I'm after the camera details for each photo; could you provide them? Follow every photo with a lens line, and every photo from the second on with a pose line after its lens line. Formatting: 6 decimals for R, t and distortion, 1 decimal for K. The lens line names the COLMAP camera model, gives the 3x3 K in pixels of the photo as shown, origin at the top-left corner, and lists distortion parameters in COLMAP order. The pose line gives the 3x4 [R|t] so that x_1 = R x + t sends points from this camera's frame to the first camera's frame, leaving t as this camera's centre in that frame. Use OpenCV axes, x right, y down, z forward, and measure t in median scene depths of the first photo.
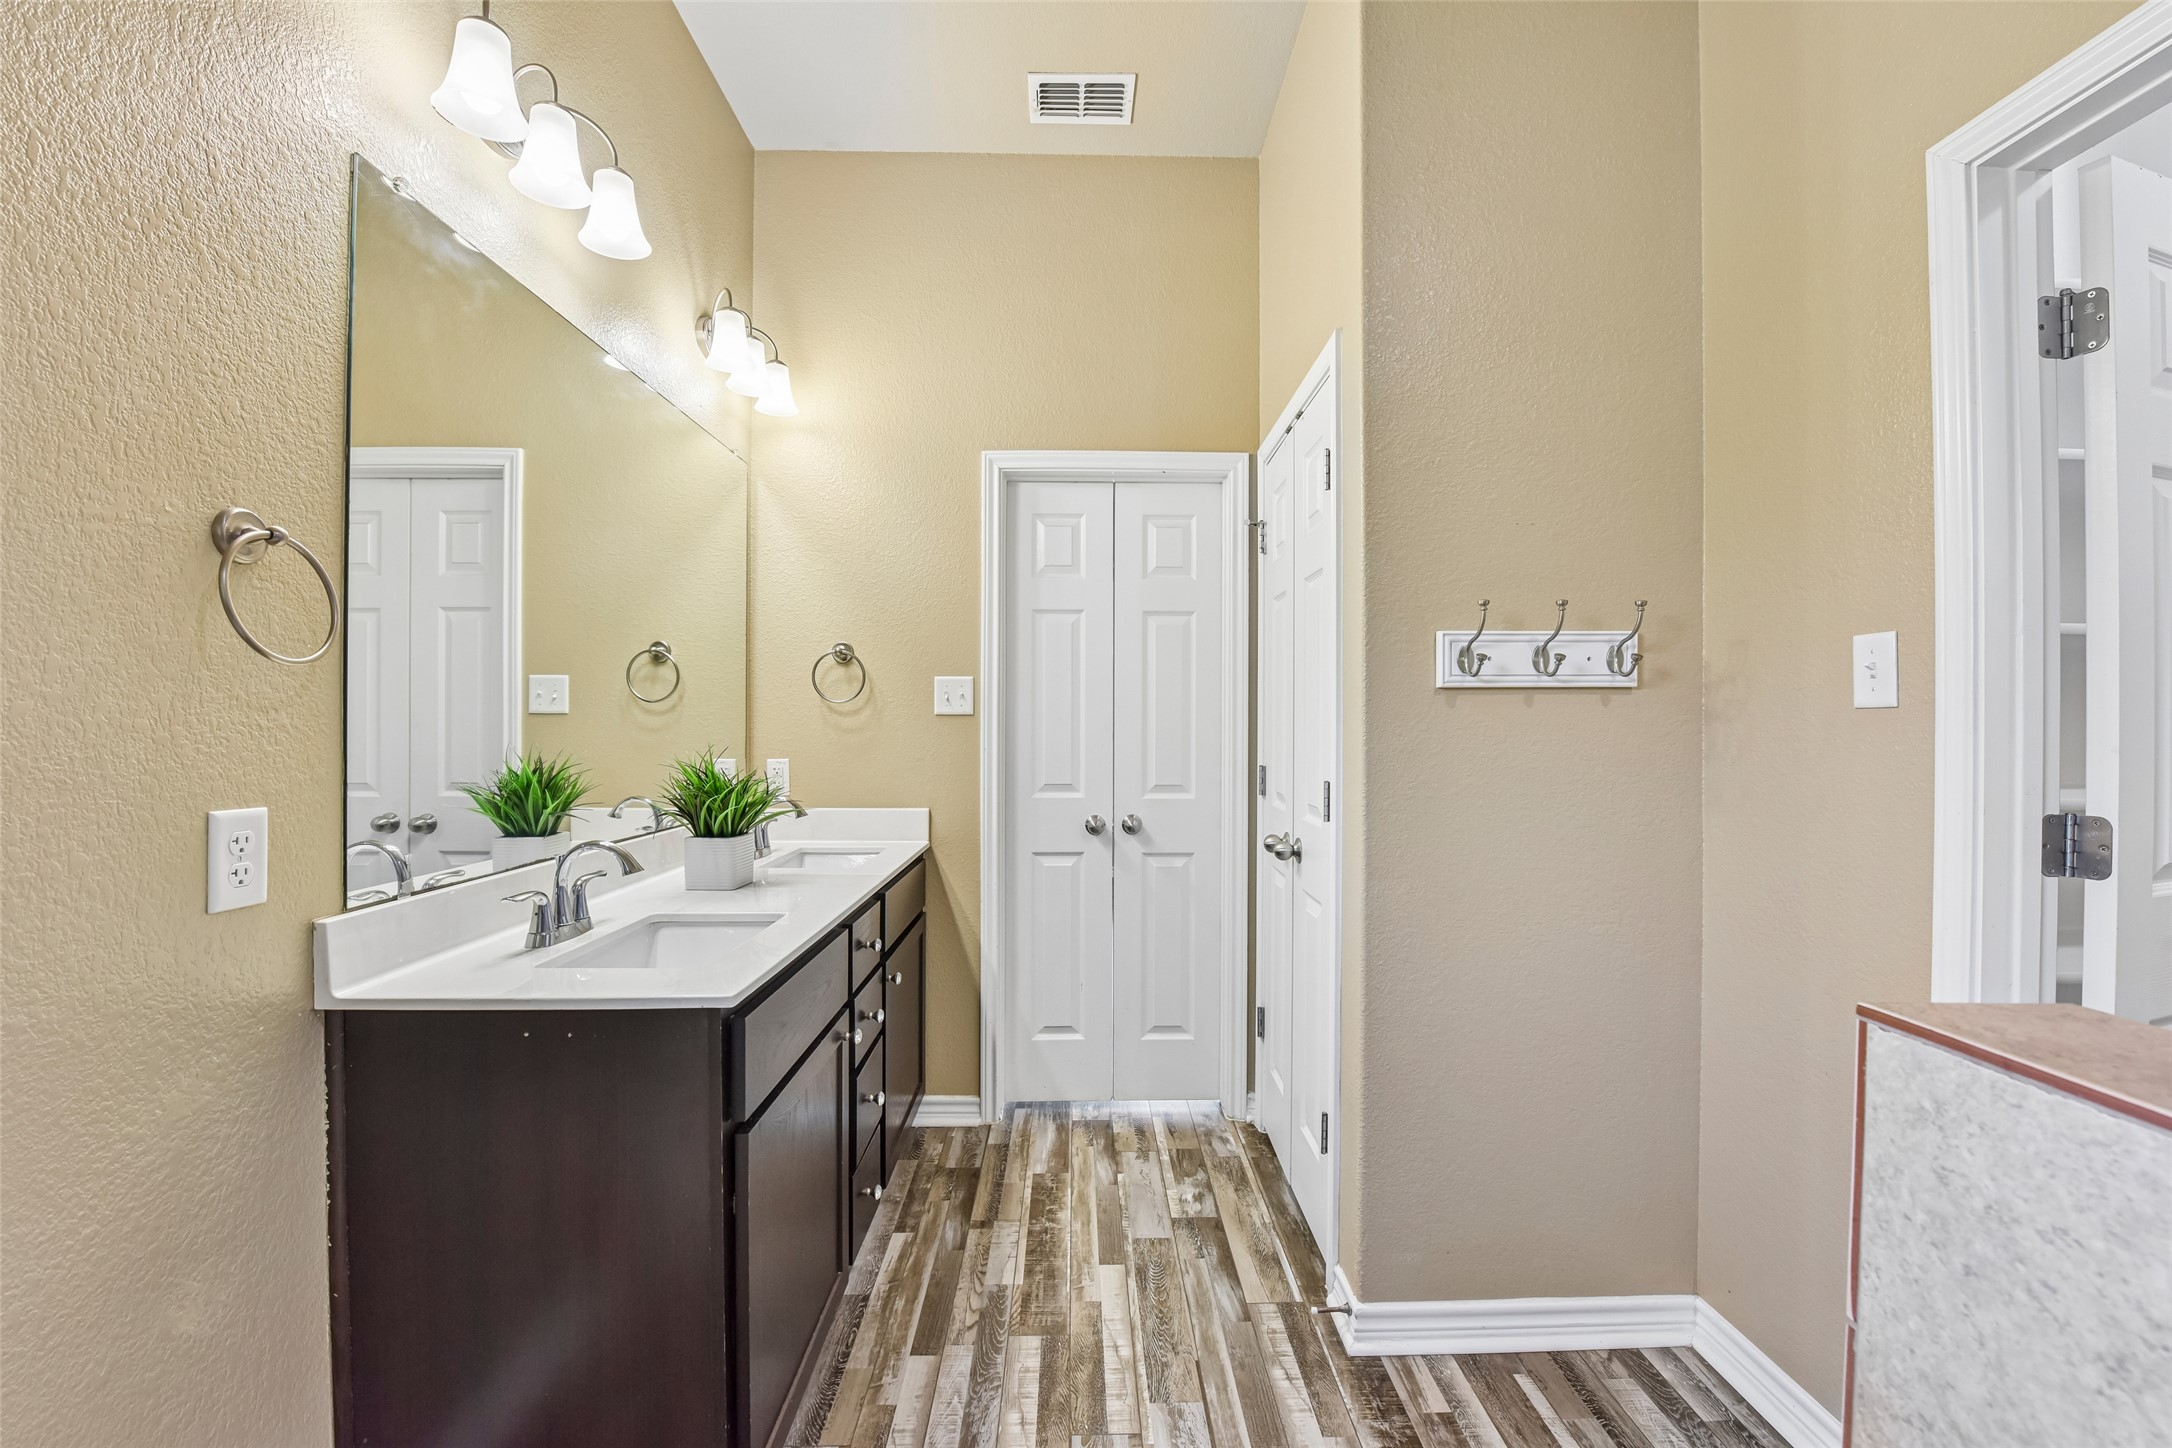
lens RADIAL K [[868.6, 0, 1100.8], [0, 868.6, 729.8], [0, 0, 1]] dist [-0.018468, -0.000578]
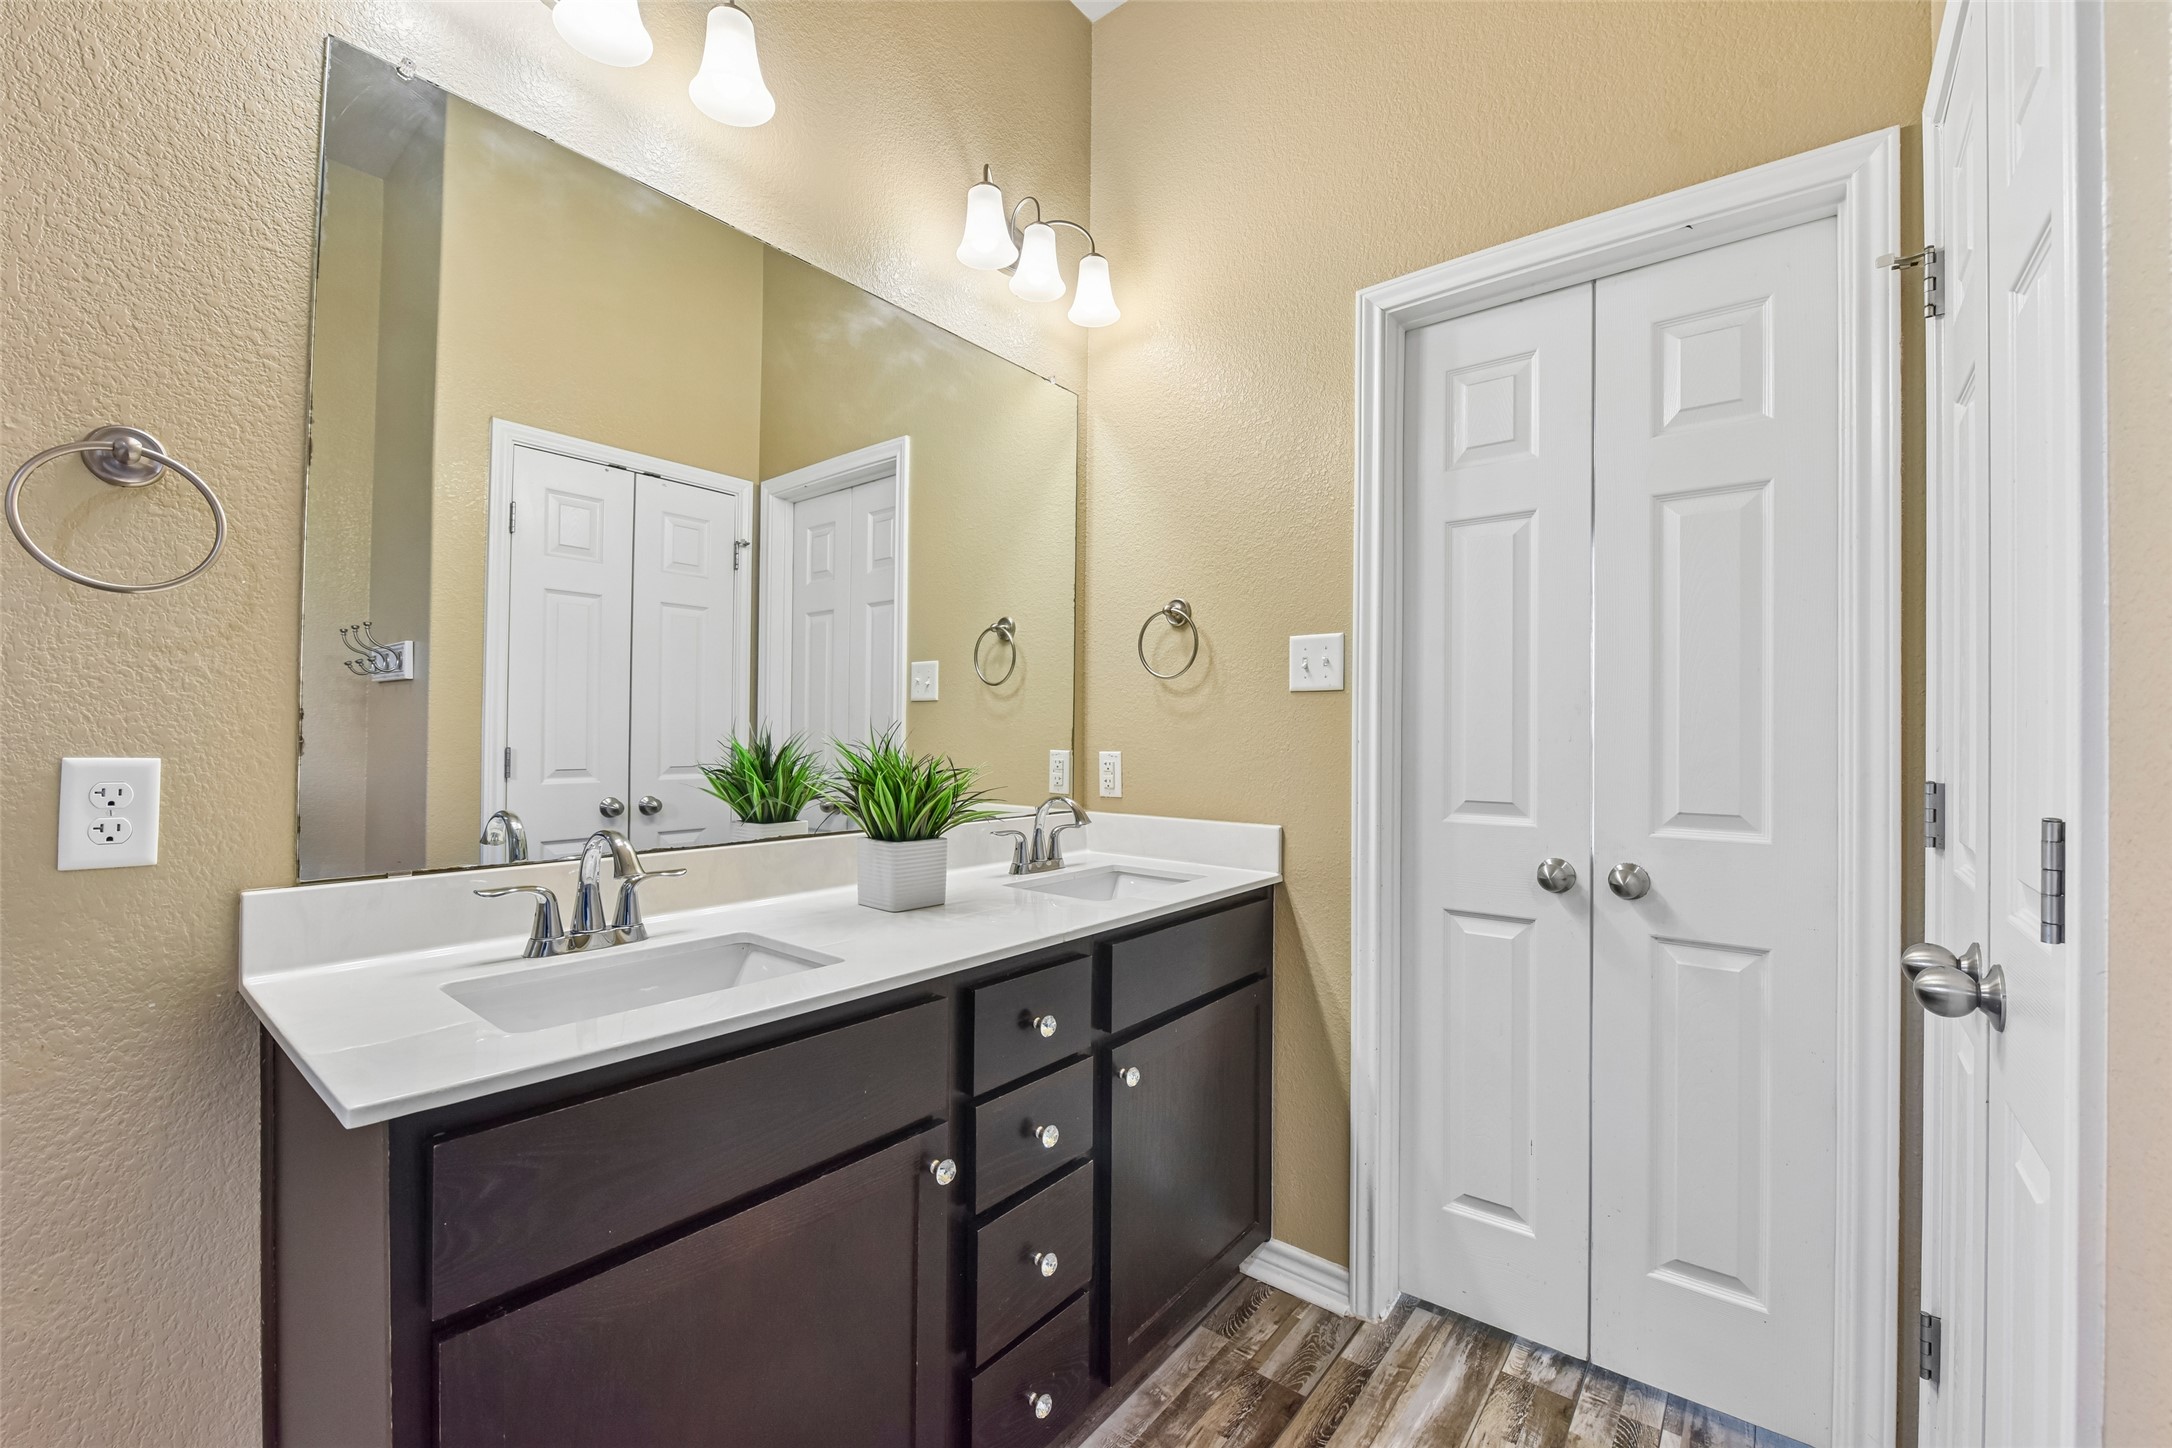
lens RADIAL K [[868.6, 0, 1082.3], [0, 868.6, 727.1], [0, 0, 1]] dist [-0.018468, -0.000578]
pose [[0.761953, -0.001627, -0.647630, 0.130974], [-0.011001, 0.999820, -0.015455, 0.023761], [0.647539, 0.018900, 0.761798, 0.368224]]
